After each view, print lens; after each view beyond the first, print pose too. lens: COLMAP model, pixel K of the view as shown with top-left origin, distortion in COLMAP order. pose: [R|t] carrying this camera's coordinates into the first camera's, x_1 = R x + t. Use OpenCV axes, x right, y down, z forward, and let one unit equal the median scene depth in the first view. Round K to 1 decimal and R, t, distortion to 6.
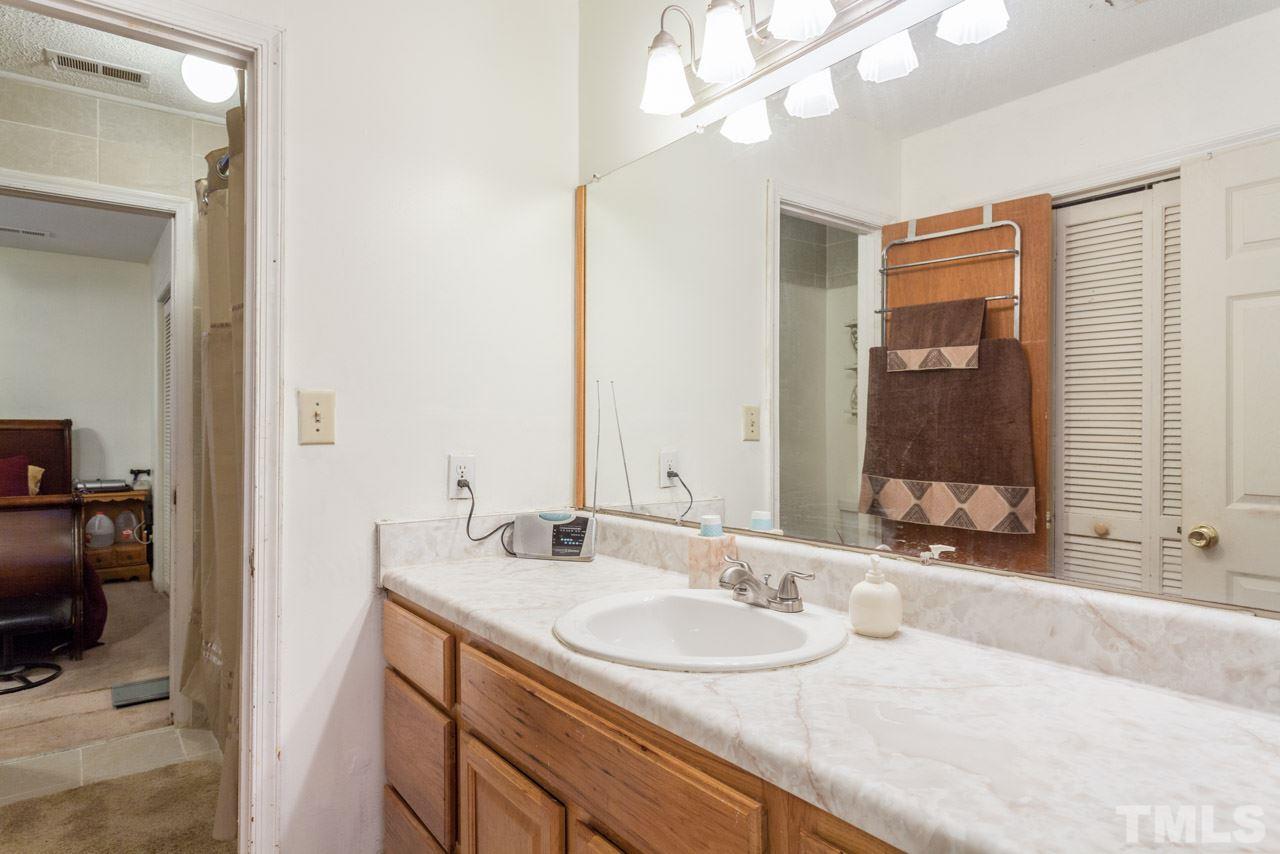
lens RADIAL K [[747.9, 0, 633.6], [0, 747.9, 429.2], [0, 0, 1]] dist [0.002409, 0.000372]
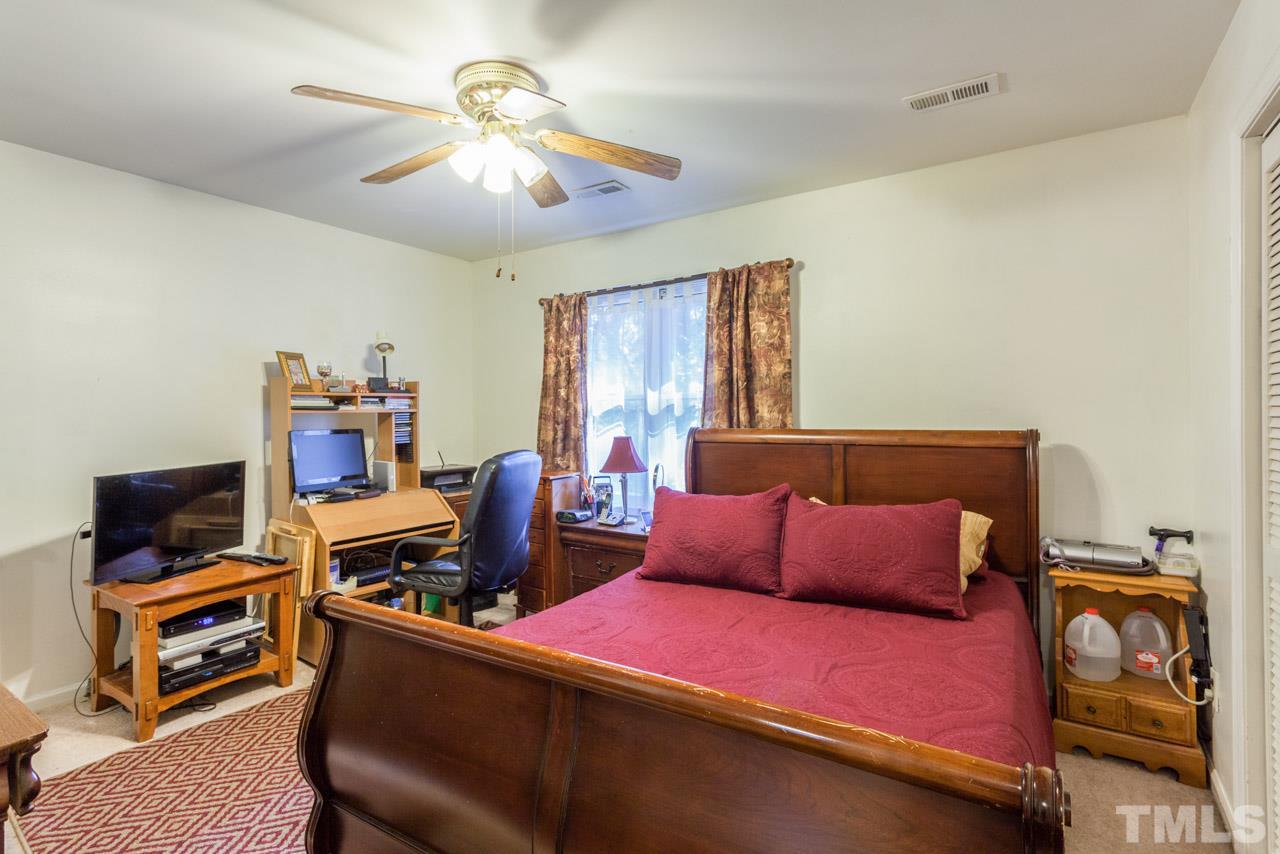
lens RADIAL K [[634.4, 0, 636.5], [0, 634.4, 413.8], [0, 0, 1]] dist [0.010736, 0.001508]
pose [[0.341651, -0.009097, -0.939783, -0.397573], [-0.002914, 0.999938, -0.010739, -0.018926], [0.939822, 0.006408, 0.341604, 0.544036]]
